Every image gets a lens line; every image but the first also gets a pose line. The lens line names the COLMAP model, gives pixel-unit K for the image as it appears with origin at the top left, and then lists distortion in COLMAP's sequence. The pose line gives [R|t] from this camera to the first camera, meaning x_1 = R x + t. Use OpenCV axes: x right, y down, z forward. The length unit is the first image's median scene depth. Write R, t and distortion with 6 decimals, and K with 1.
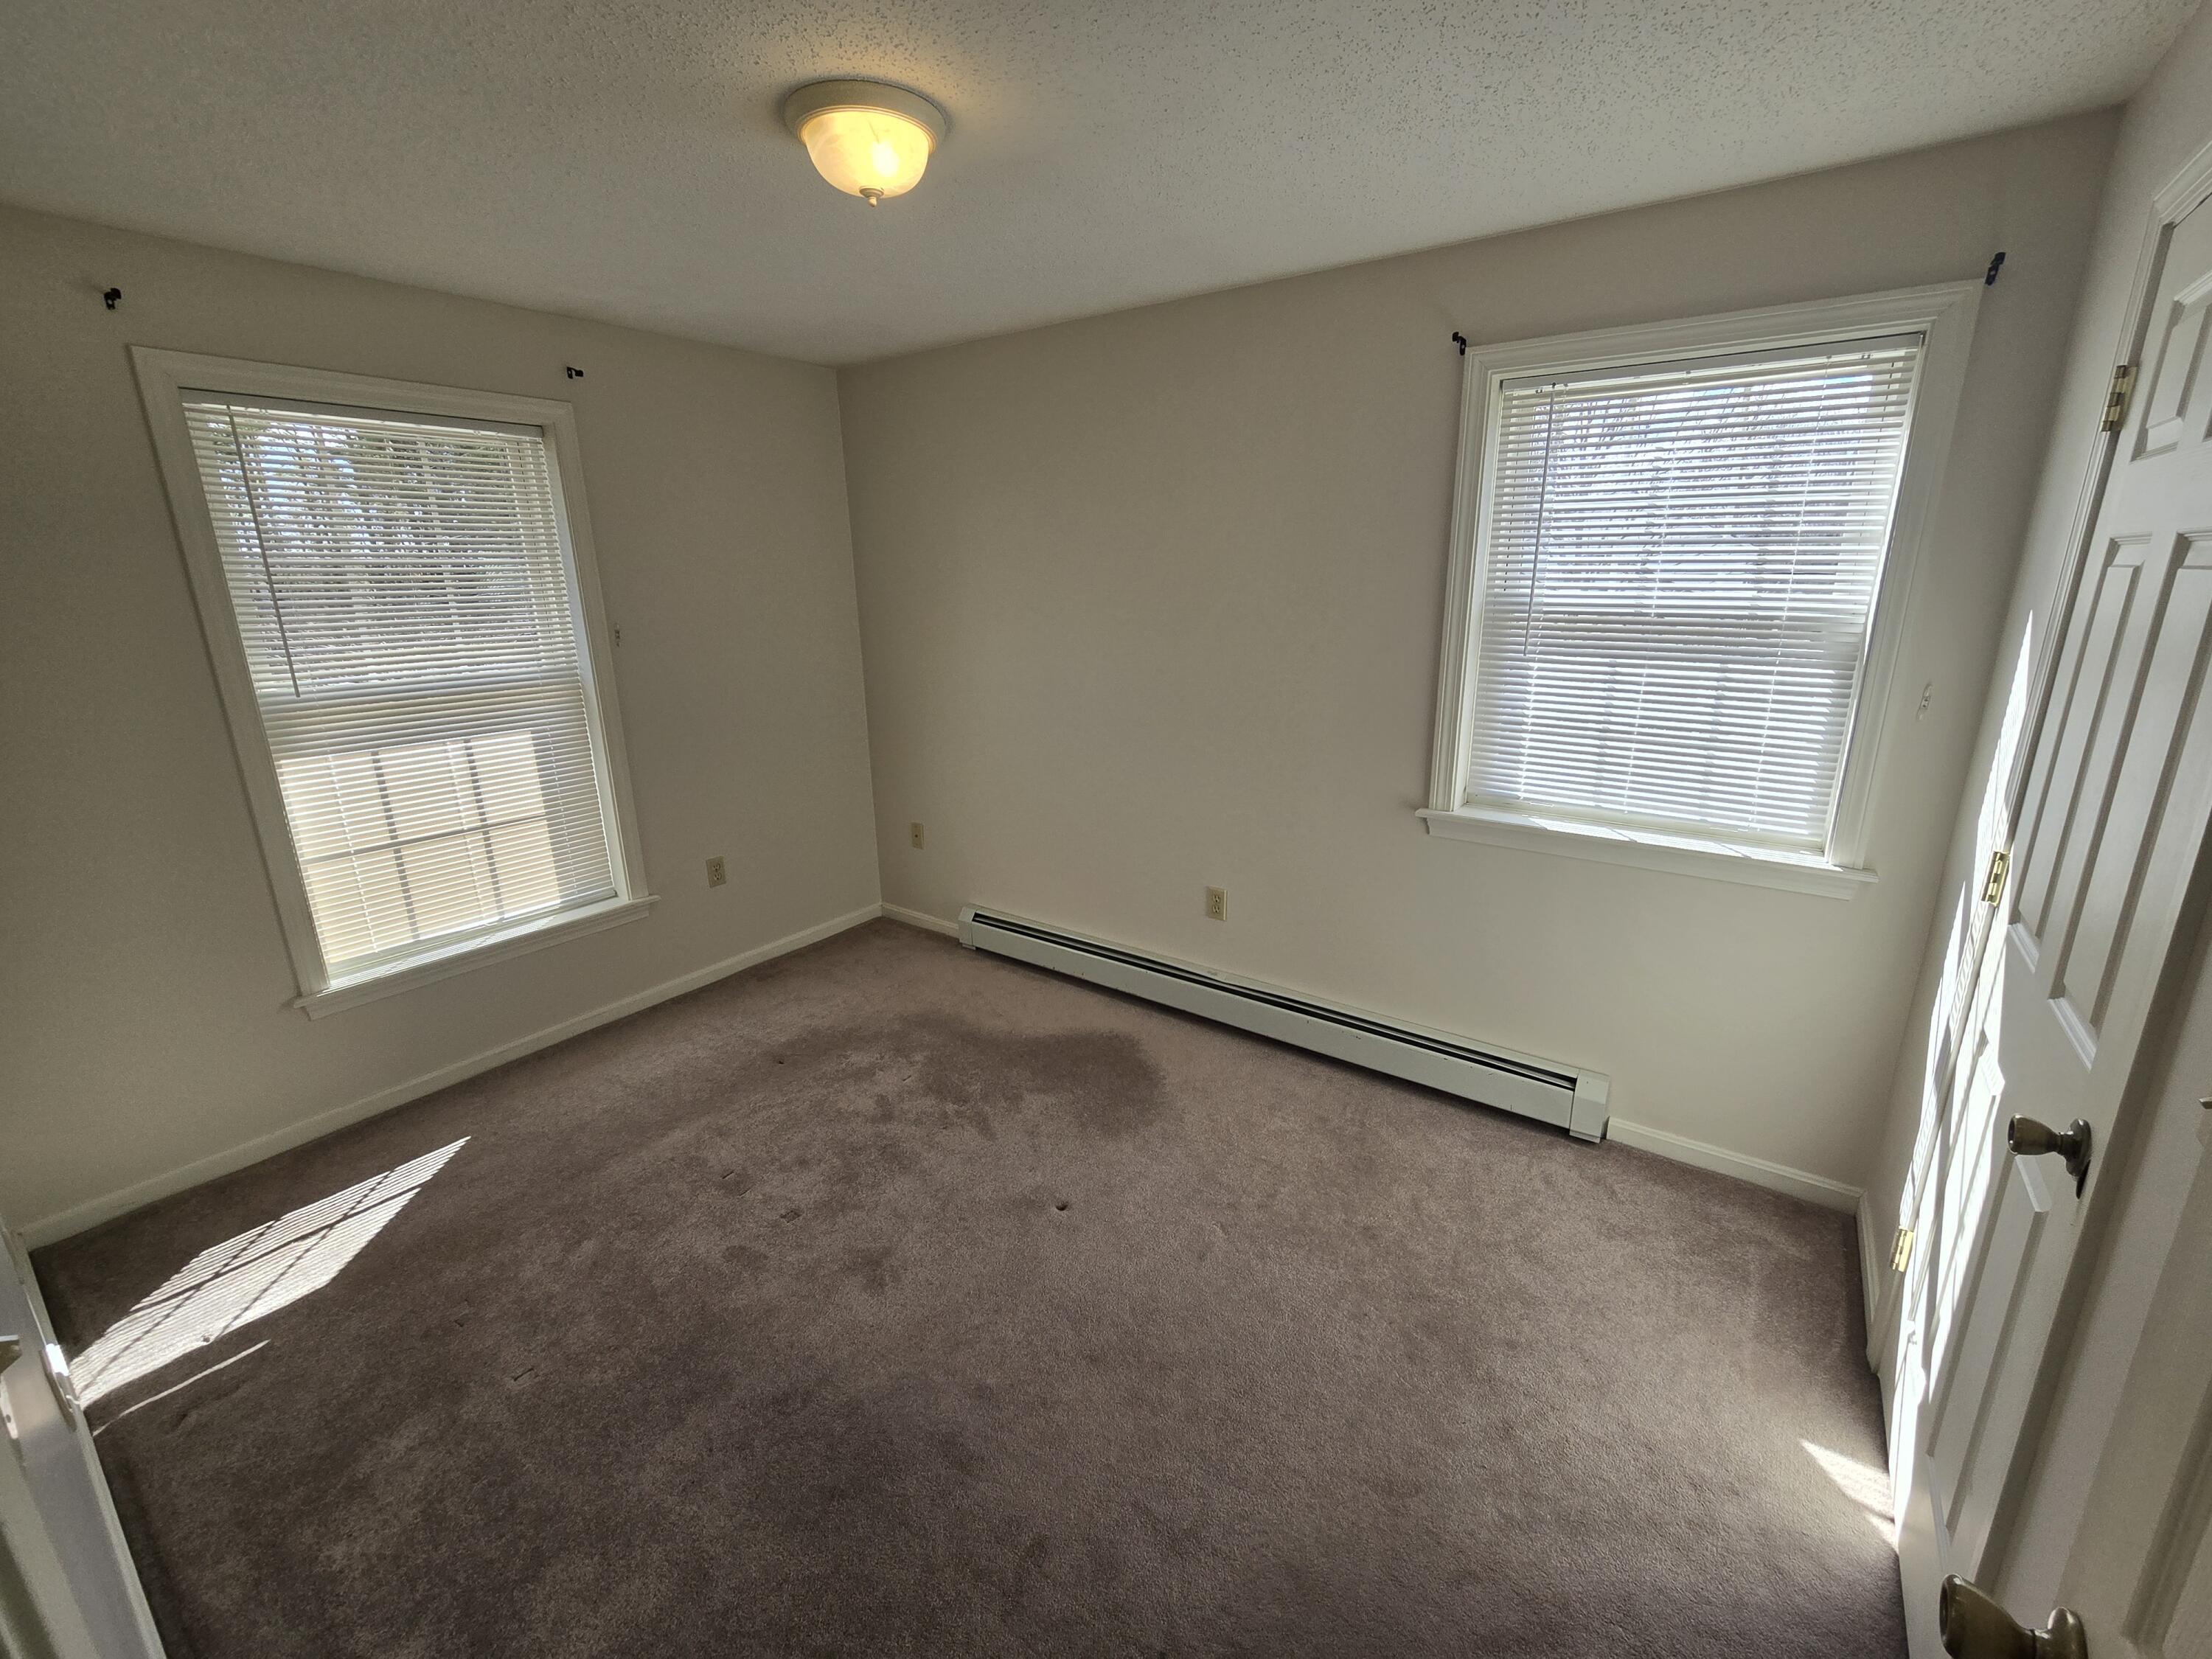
lens RADIAL K [[919.9, 0, 1106.0], [0, 919.9, 829.5], [0, 0, 1]] dist [0.000780, 0.000027]
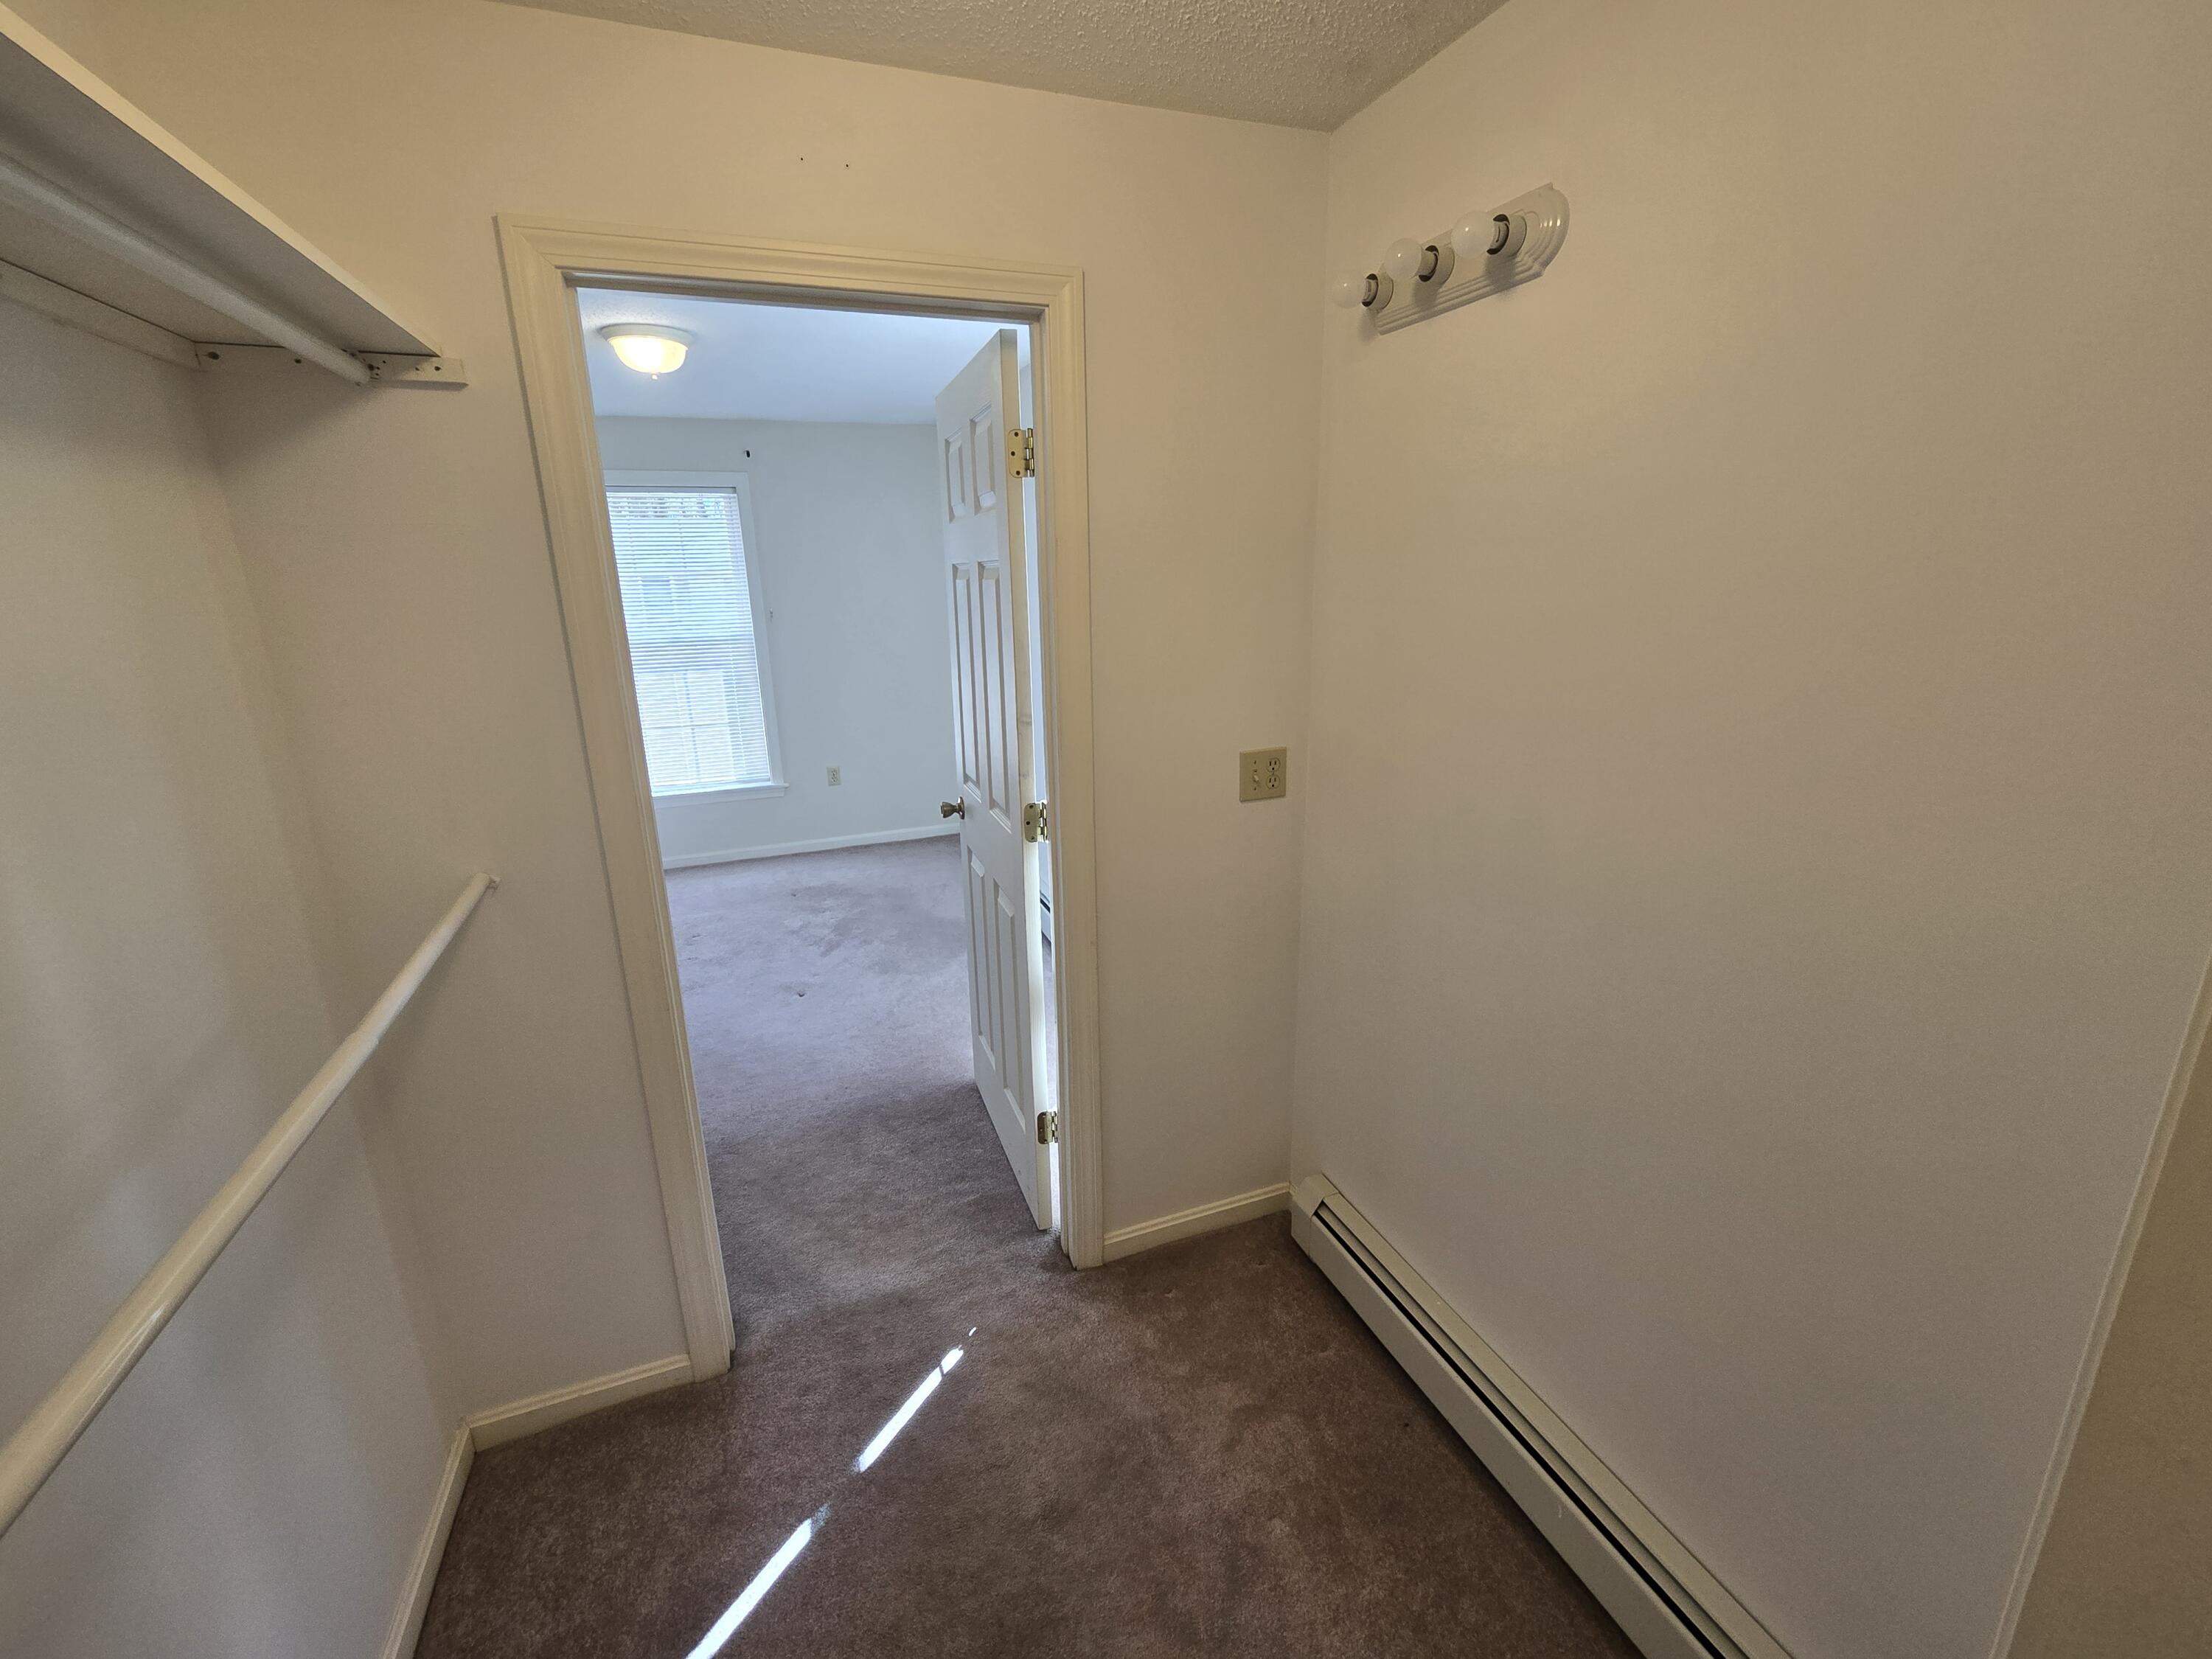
lens RADIAL K [[919.9, 0, 1106.0], [0, 919.9, 829.5], [0, 0, 1]] dist [0.000780, 0.000027]
pose [[0.836339, 0.143062, -0.529217, 0.852903], [-0.136767, 0.989274, 0.051290, -0.003730], [0.530879, 0.029484, 0.846935, -0.017779]]
